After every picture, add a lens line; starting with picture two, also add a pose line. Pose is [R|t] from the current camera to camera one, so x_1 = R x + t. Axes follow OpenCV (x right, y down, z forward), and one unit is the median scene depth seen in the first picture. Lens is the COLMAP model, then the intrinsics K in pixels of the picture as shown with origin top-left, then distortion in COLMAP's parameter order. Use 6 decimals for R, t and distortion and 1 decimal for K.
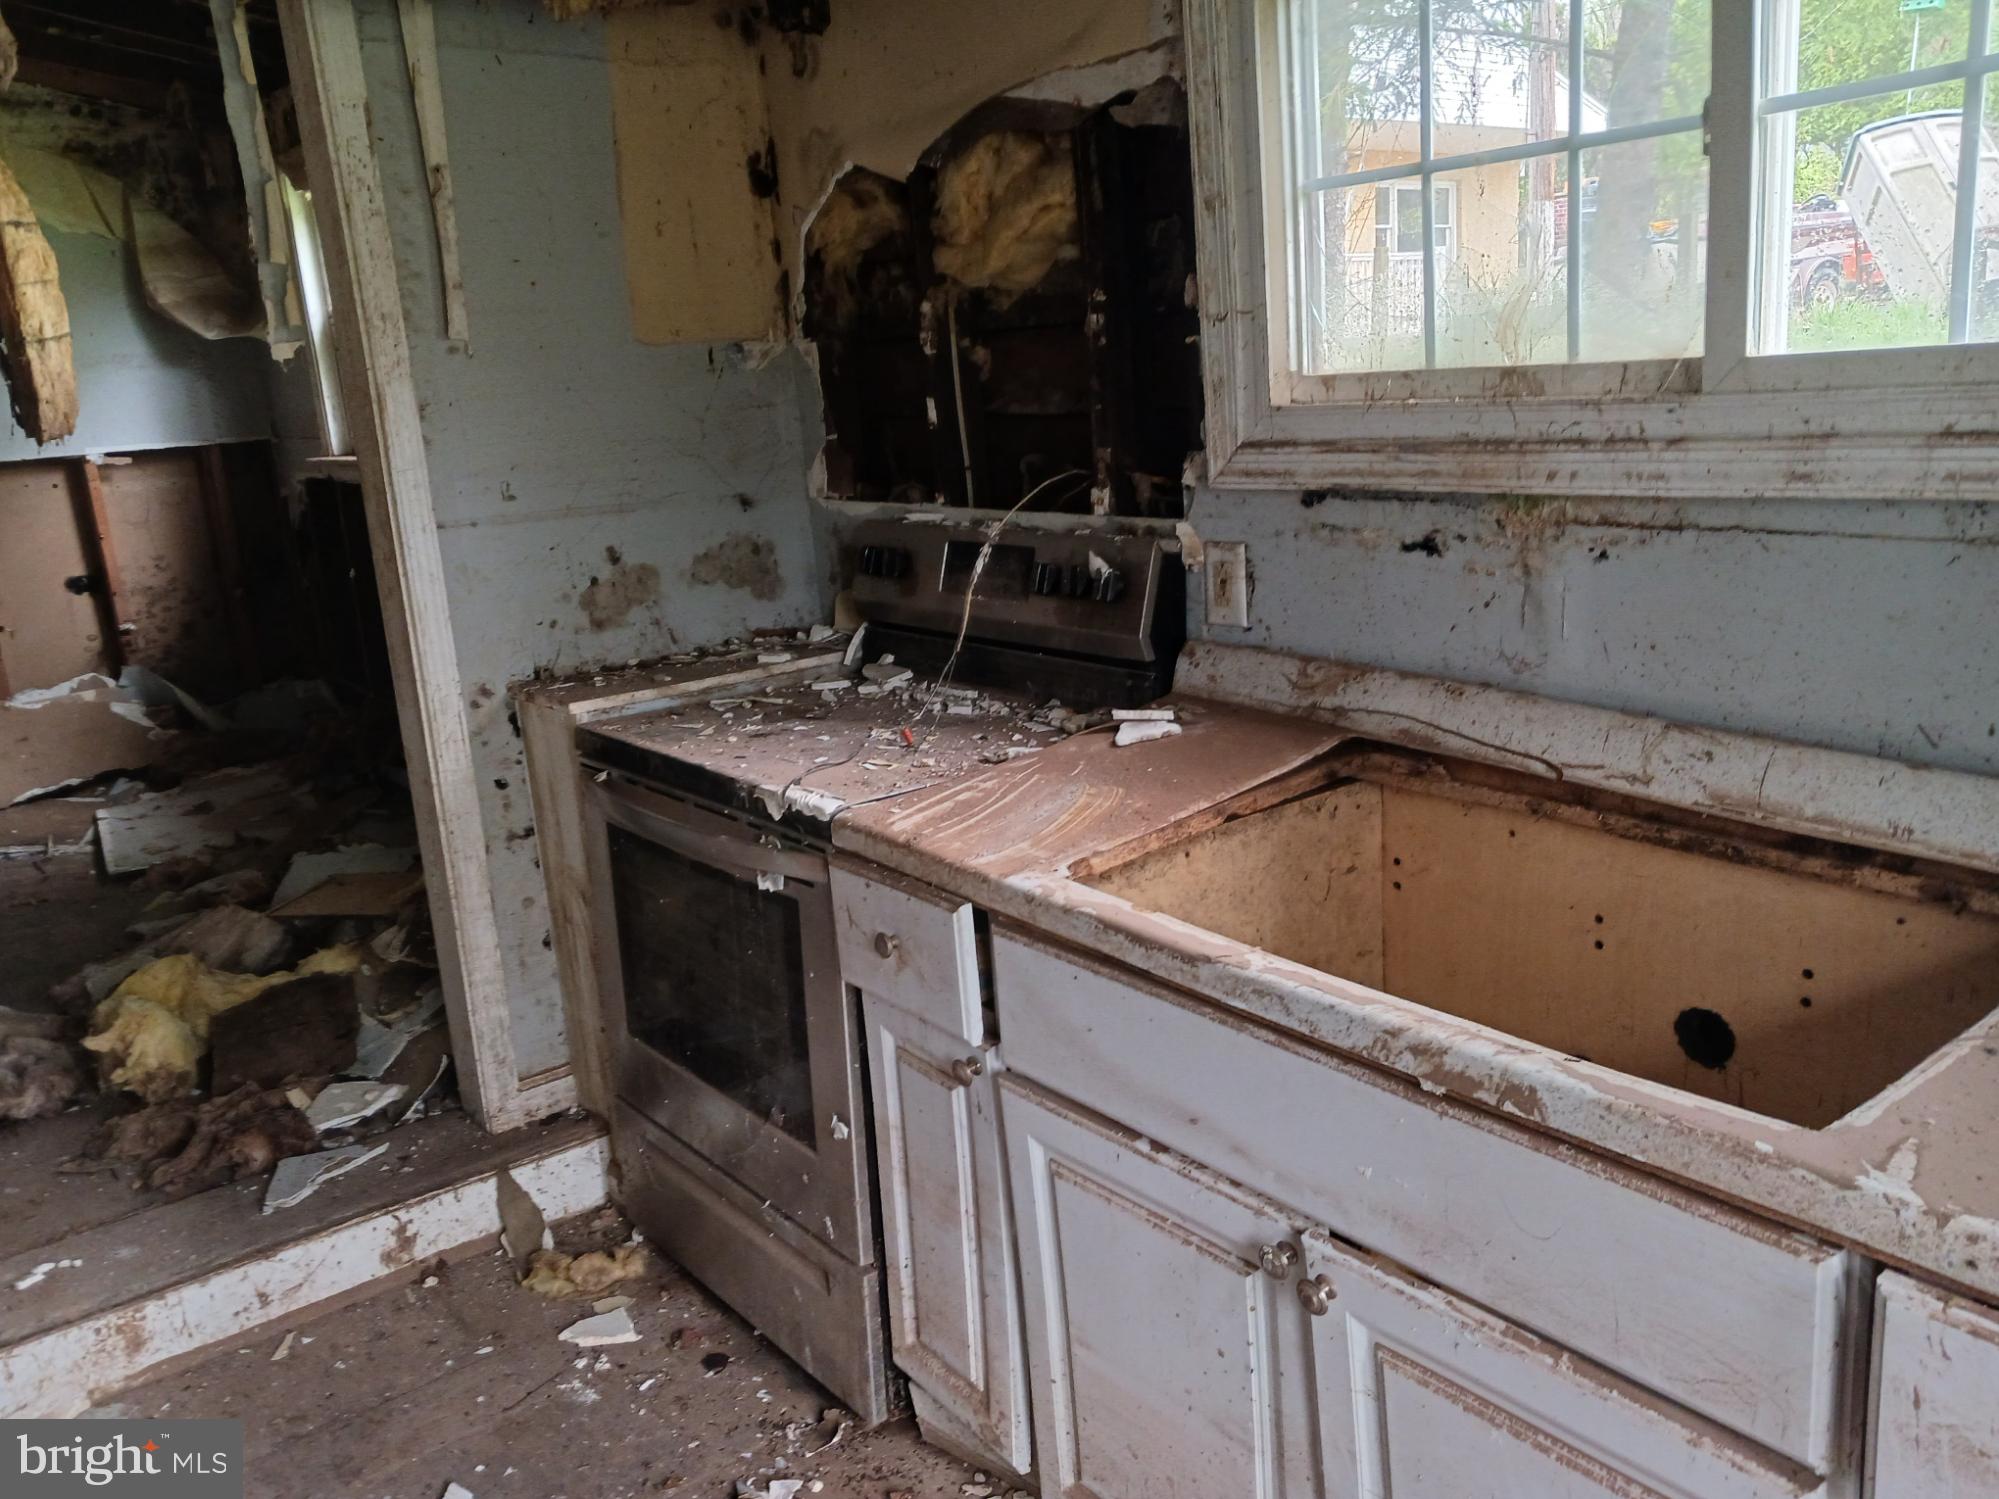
lens RADIAL K [[1567.5, 0, 1005.0], [0, 1567.5, 733.0], [0, 0, 1]] dist [0.015102, -0.025746]
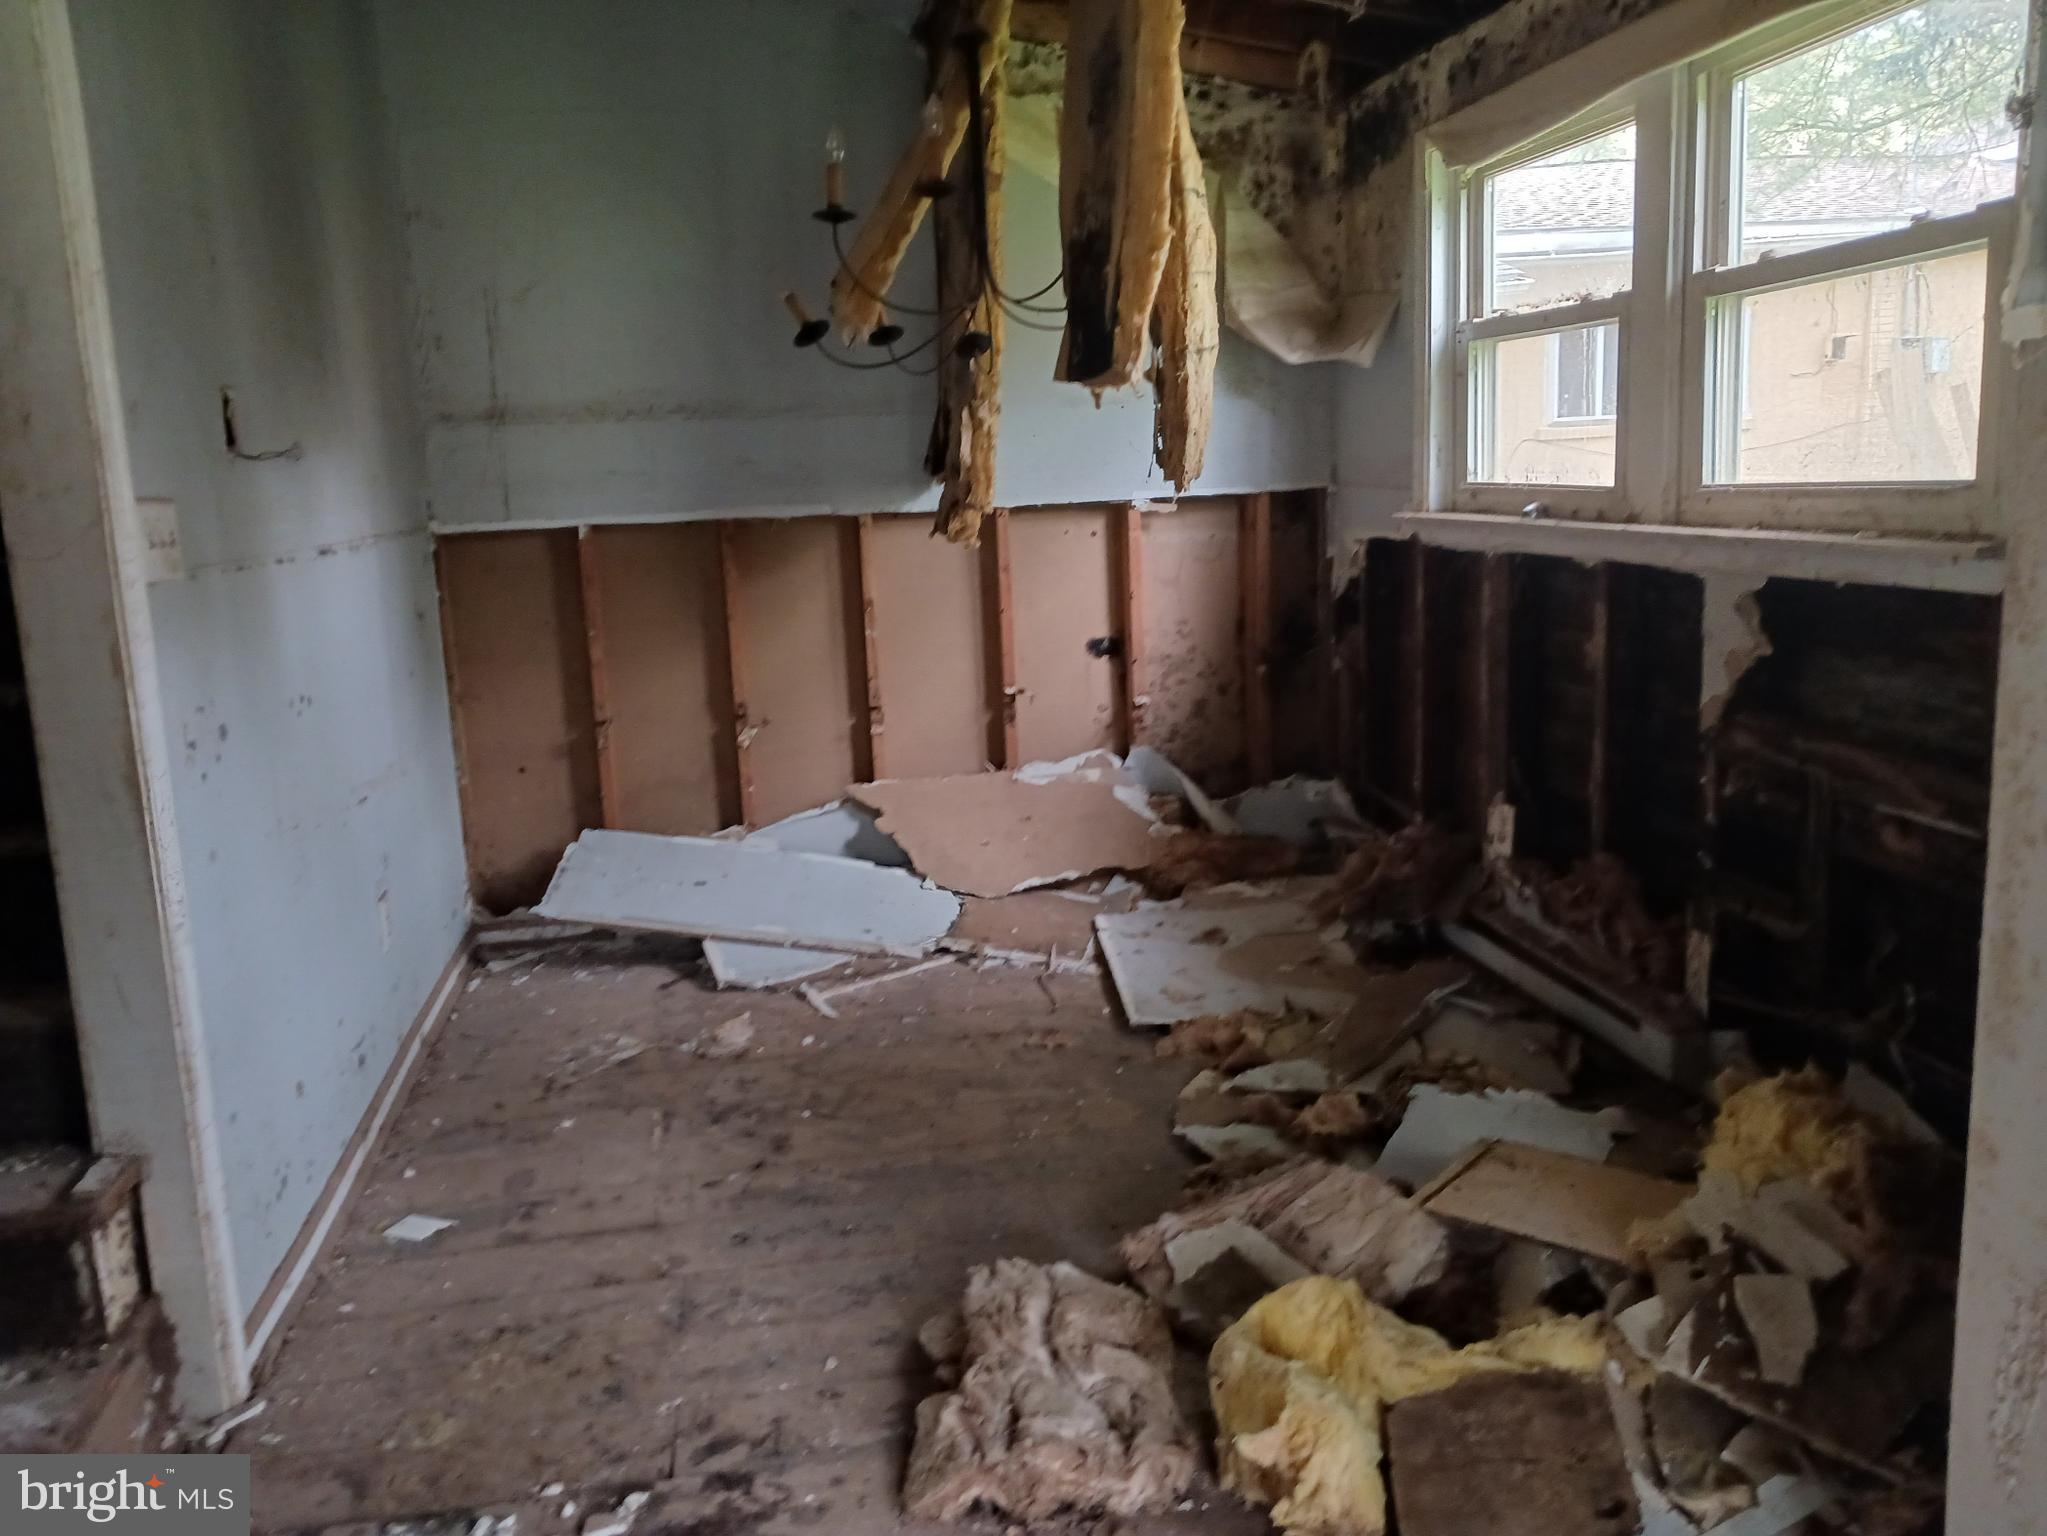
lens RADIAL K [[1605.1, 0, 1003.9], [0, 1605.1, 769.5], [0, 0, 1]] dist [0.015102, -0.025746]
pose [[0.871348, 0.120852, -0.475550, -0.440678], [-0.127689, 0.991650, 0.018043, -0.078592], [0.473760, 0.045001, 0.879504, 0.421190]]
